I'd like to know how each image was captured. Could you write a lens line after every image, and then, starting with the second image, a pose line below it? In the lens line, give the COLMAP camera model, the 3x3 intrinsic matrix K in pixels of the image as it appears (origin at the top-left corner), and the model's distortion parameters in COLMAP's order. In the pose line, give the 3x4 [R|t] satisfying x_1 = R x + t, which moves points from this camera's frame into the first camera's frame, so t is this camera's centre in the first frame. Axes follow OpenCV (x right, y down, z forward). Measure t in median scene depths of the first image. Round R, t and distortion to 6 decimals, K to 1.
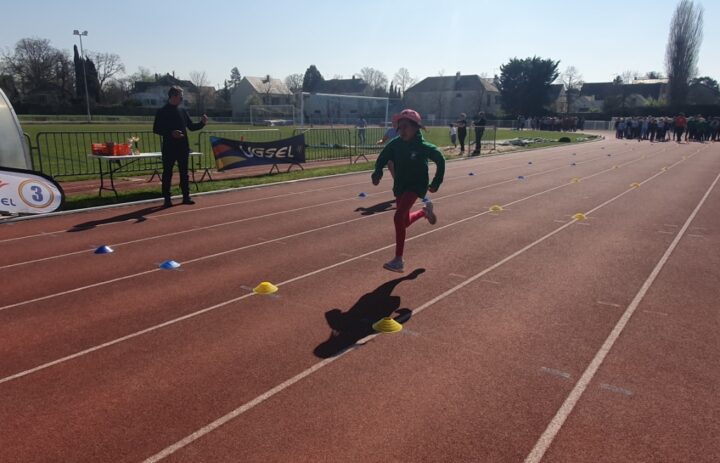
lens RADIAL K [[538.2, 0, 359.6], [0, 538.2, 217.1], [0, 0, 1]] dist [0.015363, -0.000094]
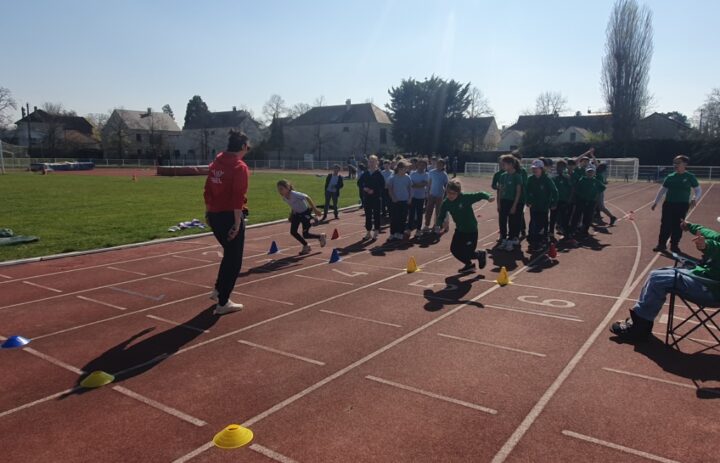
lens RADIAL K [[524.5, 0, 360.0], [0, 524.5, 231.5], [0, 0, 1]] dist [0.024699, -0.002284]
pose [[0.999822, -0.009064, 0.016540, 0.187321], [0.009762, 0.999043, -0.042646, -0.046366], [-0.016137, 0.042800, 0.998953, 0.249745]]
